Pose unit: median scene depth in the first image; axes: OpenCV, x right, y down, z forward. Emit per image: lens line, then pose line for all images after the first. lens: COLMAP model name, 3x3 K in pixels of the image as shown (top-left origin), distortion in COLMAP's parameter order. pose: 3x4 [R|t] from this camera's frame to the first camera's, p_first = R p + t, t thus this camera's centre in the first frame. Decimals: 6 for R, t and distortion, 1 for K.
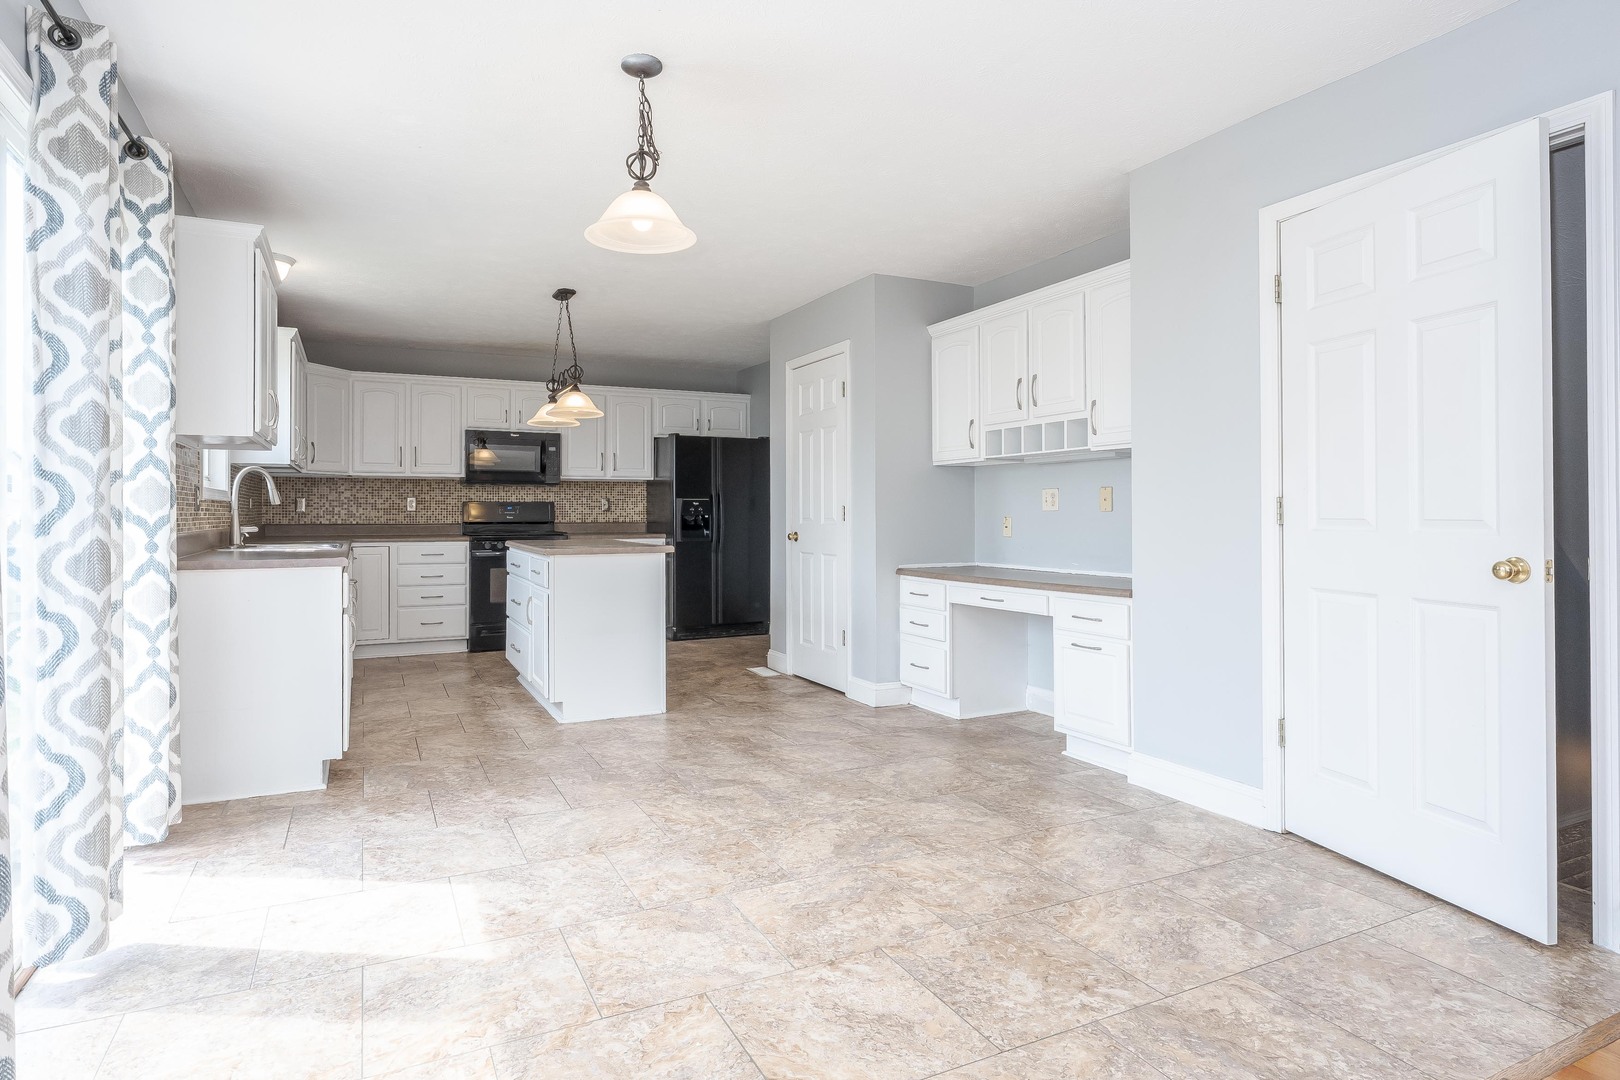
lens RADIAL K [[875.5, 0, 778.9], [0, 875.5, 506.3], [0, 0, 1]] dist [-0.000410, 0.000816]
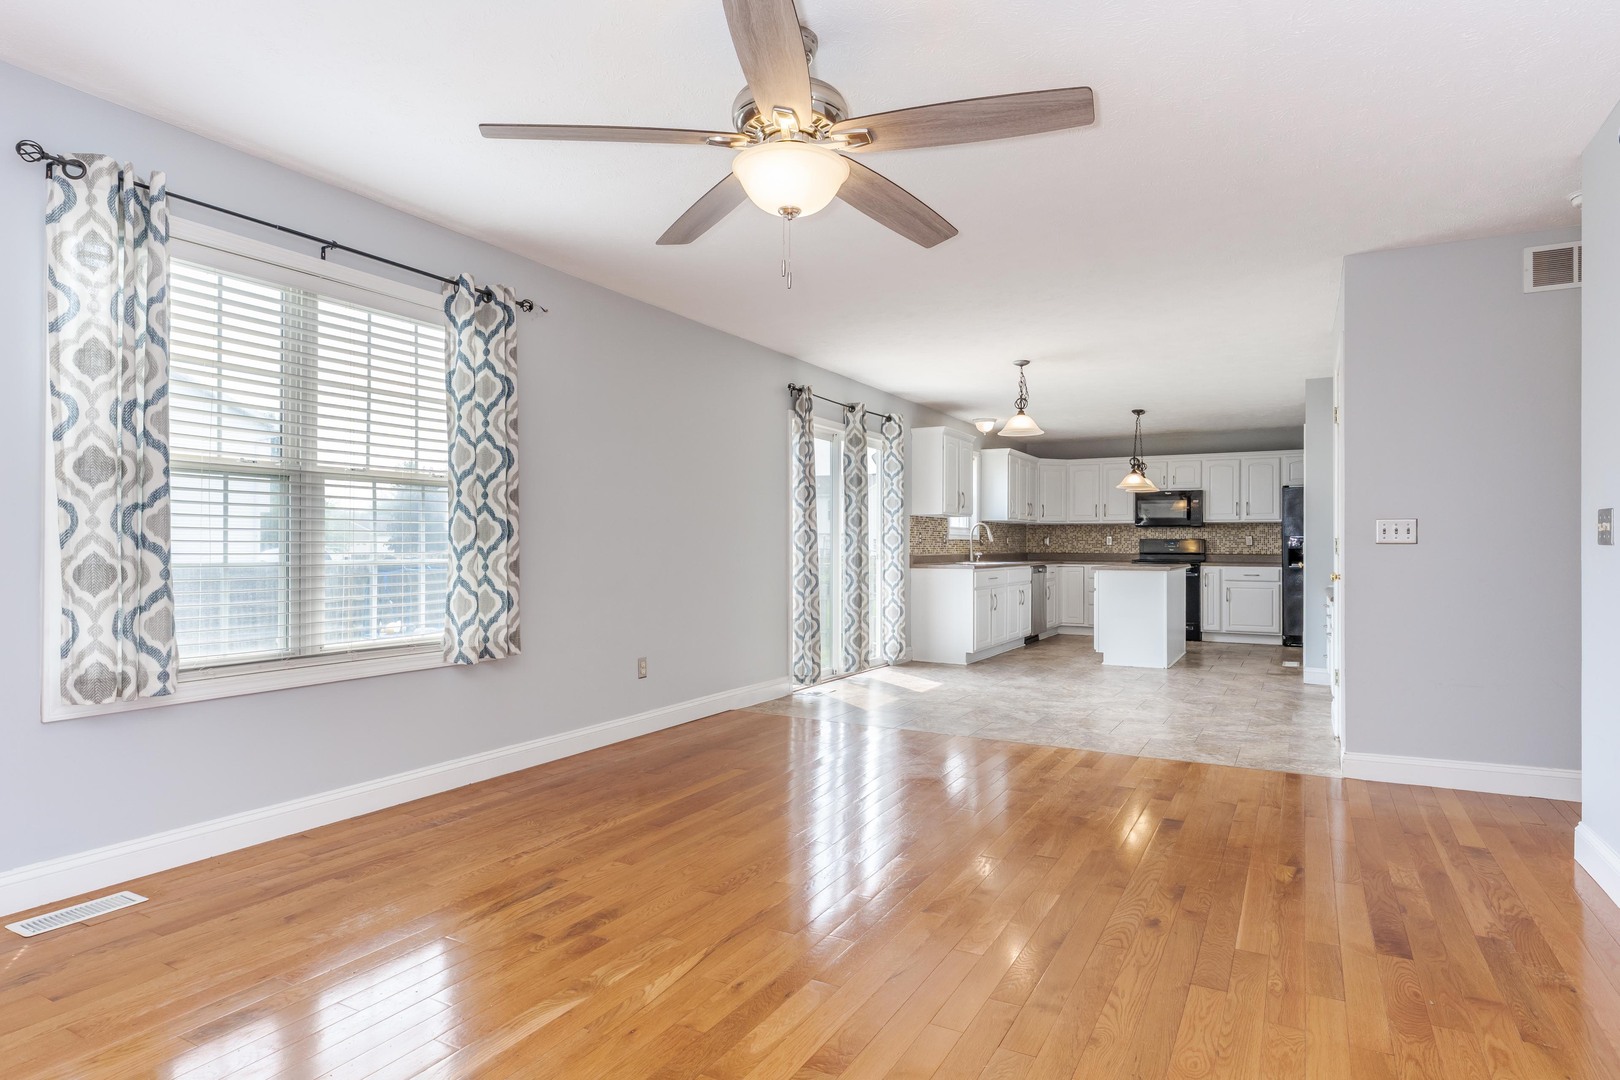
lens RADIAL K [[893.3, 0, 834.7], [0, 893.3, 543.7], [0, 0, 1]] dist [-0.002693, 0.000648]
pose [[0.596624, 0.002208, -0.802518, 0.829708], [0.001158, 0.999993, 0.003613, -0.005087], [0.802520, -0.003085, 0.596617, -0.489386]]
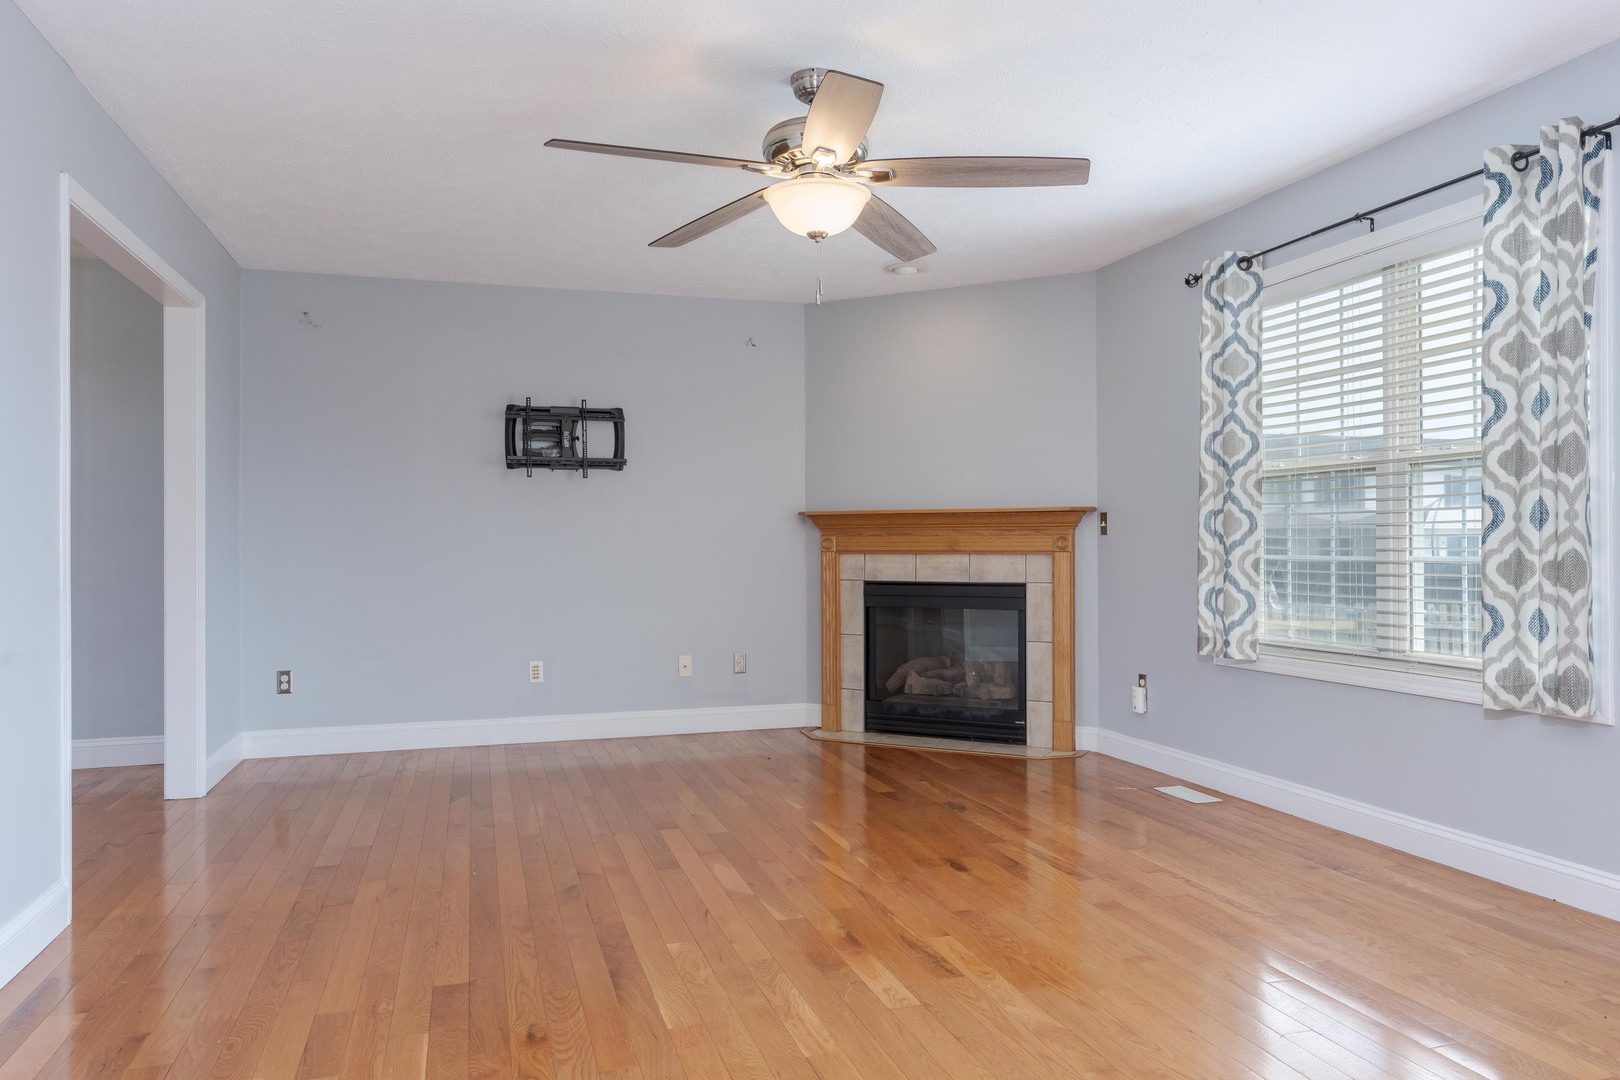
lens RADIAL K [[1084.6, 0, 810.0], [0, 1084.6, 540.0], [0, 0, 1]] dist [-0.001517, -0.000978]
pose [[-0.989613, 0.010024, 0.143408, 0.328319], [0.008209, 0.999879, -0.013245, 0.005481], [-0.143523, -0.011931, -0.989575, 0.434355]]
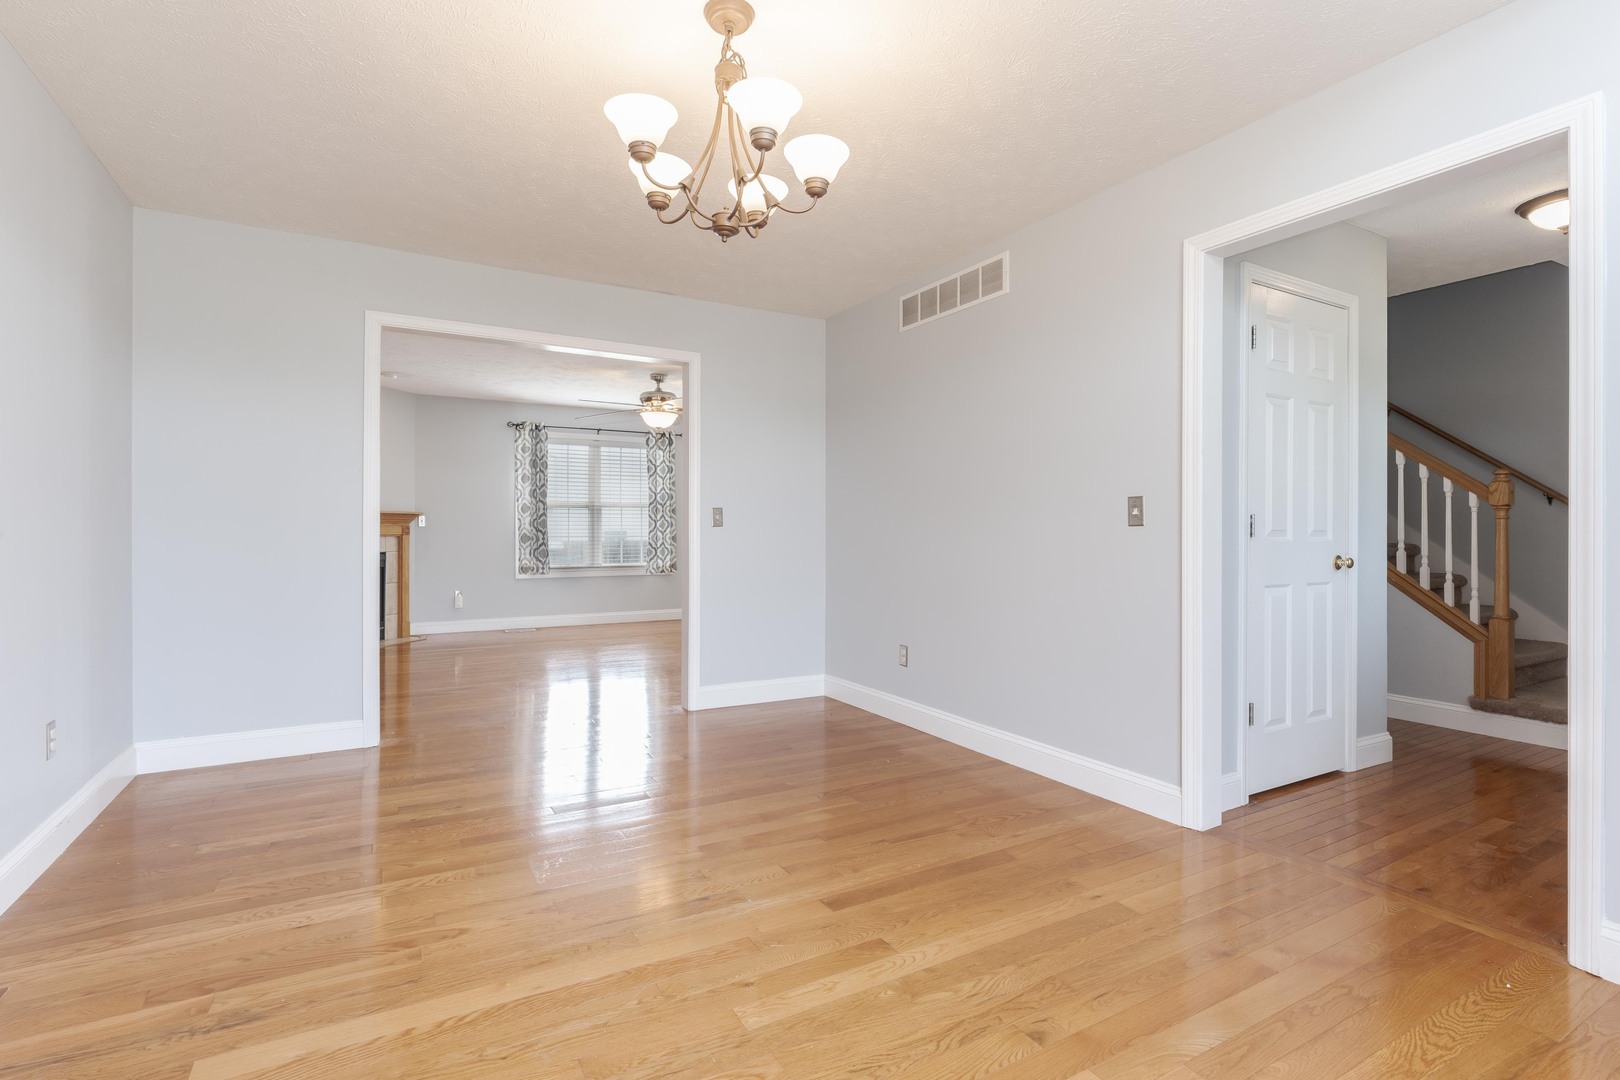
lens RADIAL K [[697.8, 0, 823.7], [0, 697.8, 530.9], [0, 0, 1]] dist [-0.002101, -0.000430]
pose [[0.119624, 0.001432, -0.992818, 1.737954], [0.005877, 0.999980, 0.002150, -0.001080], [0.992802, -0.006092, 0.119613, -0.052000]]
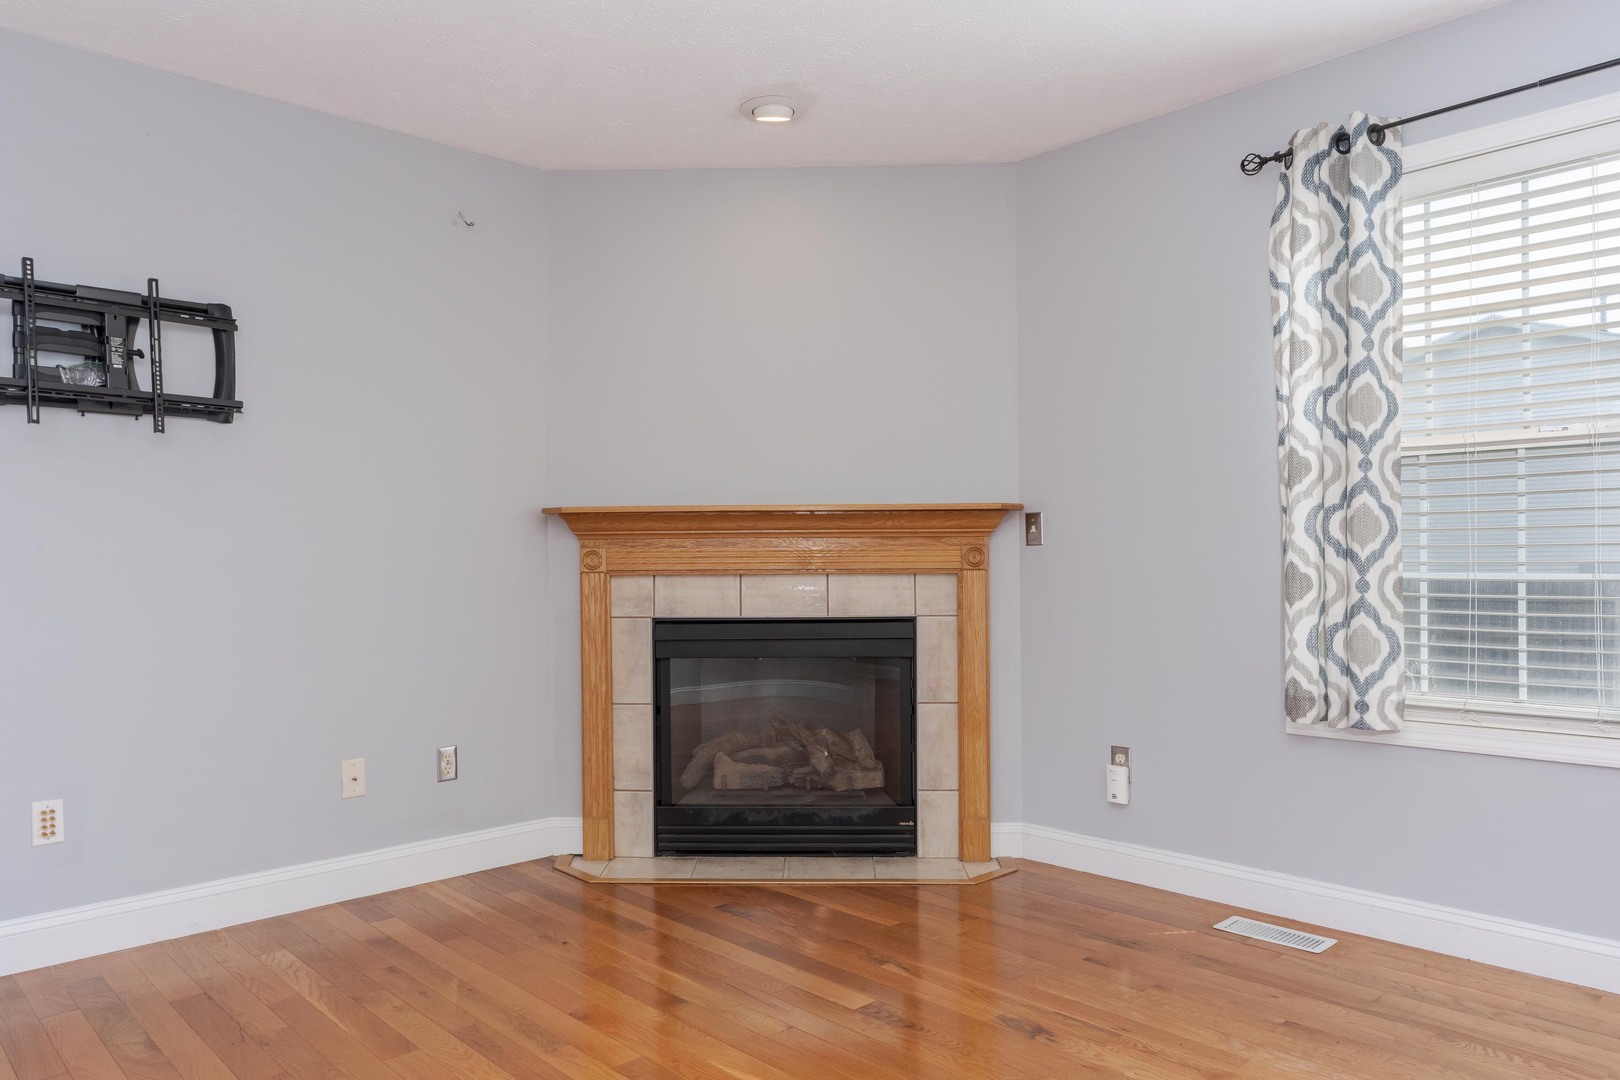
lens RADIAL K [[1093.0, 0, 774.8], [0, 1093.0, 566.3], [0, 0, 1]] dist [0.002776, -0.000489]
pose [[-0.955817, 0.015486, -0.293555, 0.593901], [0.016128, 0.999870, 0.000235, -0.000011], [0.293520, -0.004510, -0.955942, -0.020989]]
